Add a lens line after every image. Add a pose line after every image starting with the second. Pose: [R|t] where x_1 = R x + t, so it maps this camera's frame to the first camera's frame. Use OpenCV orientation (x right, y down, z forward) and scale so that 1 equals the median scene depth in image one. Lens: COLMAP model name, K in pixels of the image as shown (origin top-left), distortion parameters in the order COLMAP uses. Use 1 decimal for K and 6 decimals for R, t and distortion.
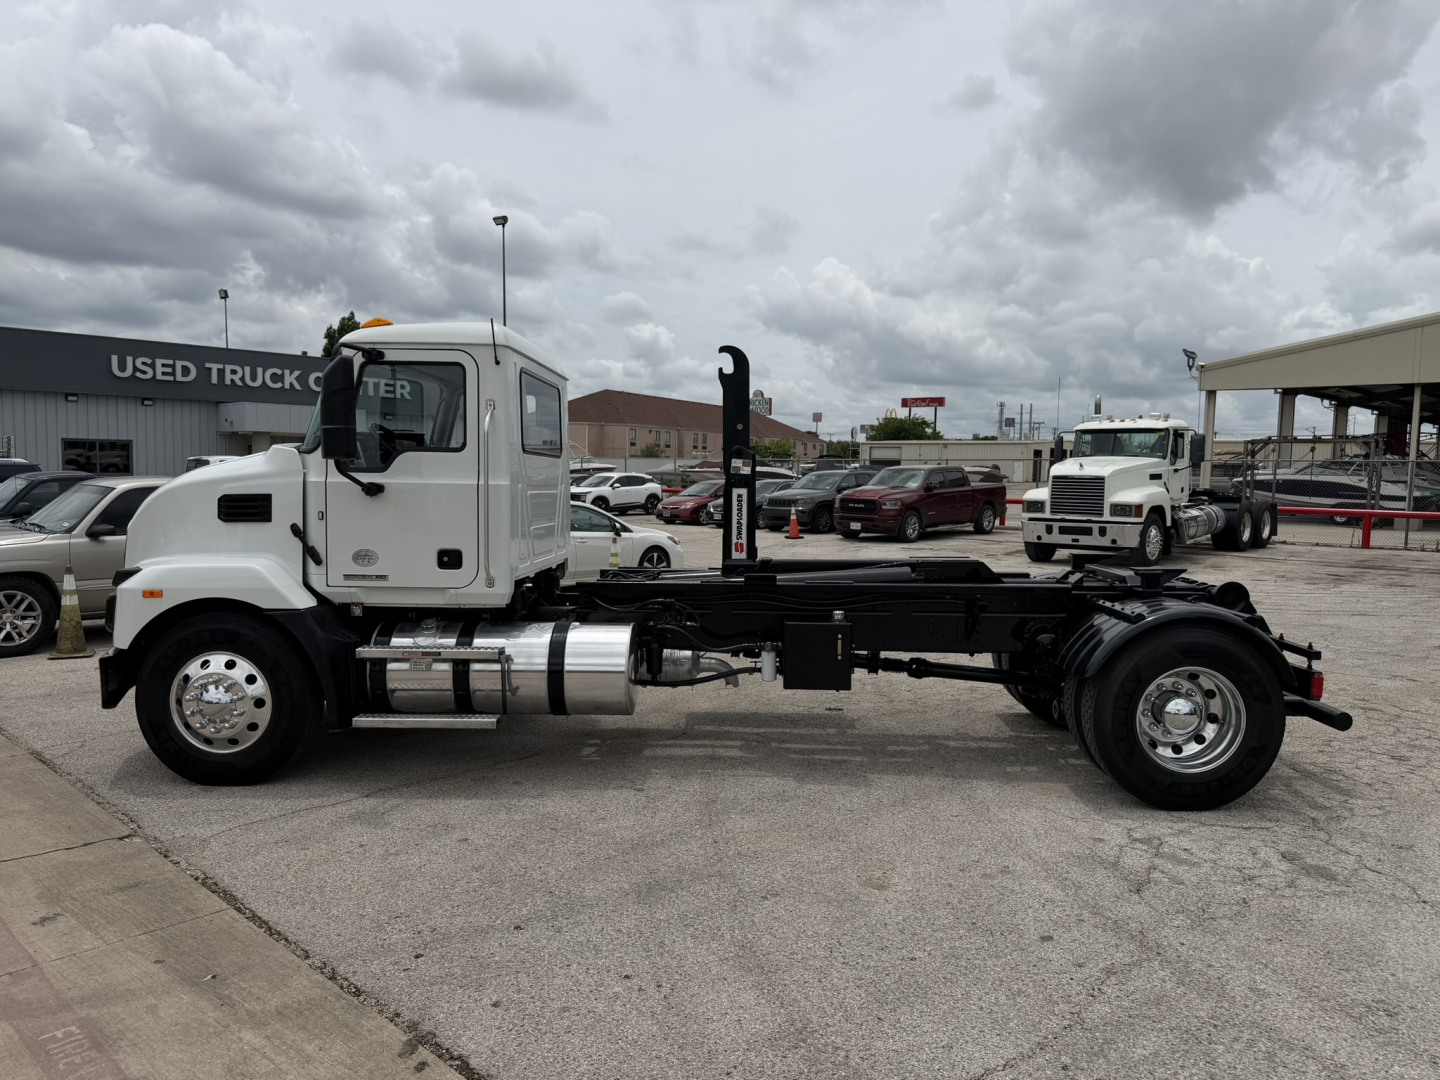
lens RADIAL K [[995.7, 0, 730.8], [0, 995.7, 572.2], [0, 0, 1]] dist [0.029647, -0.028400]
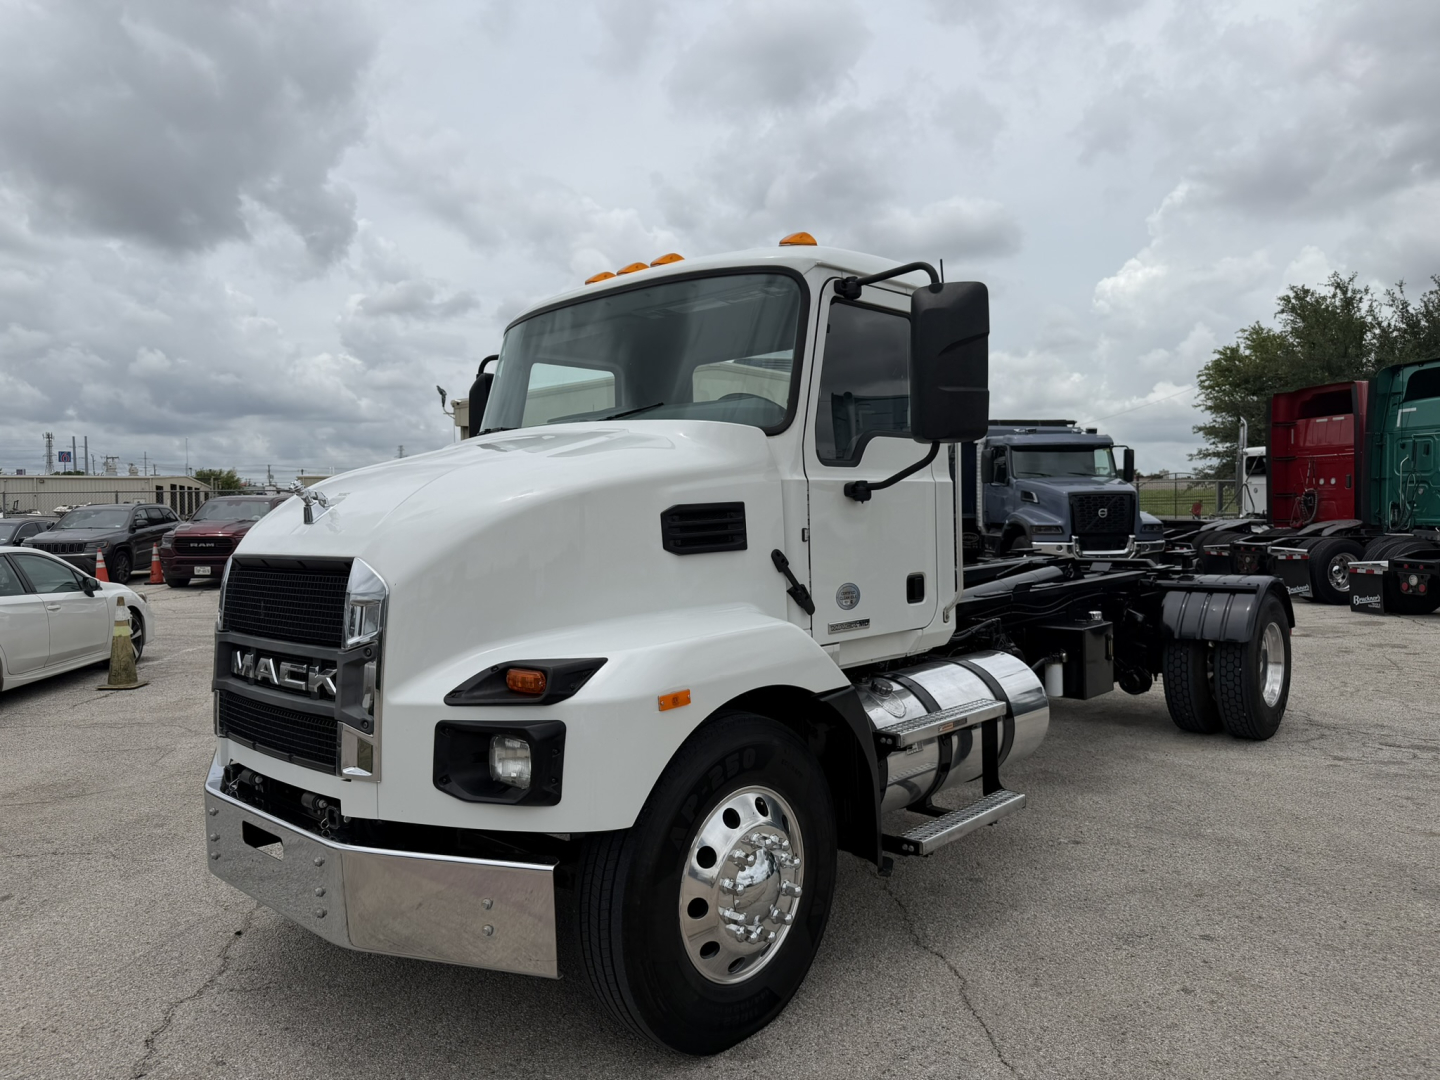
lens RADIAL K [[1003.1, 0, 712.5], [0, 1003.1, 562.5], [0, 0, 1]] dist [0.046886, -0.047402]
pose [[0.665173, -0.060264, 0.744254, -0.909452], [0.095709, 0.995397, -0.004939, -0.041799], [-0.740530, 0.074517, 0.667879, 0.626213]]
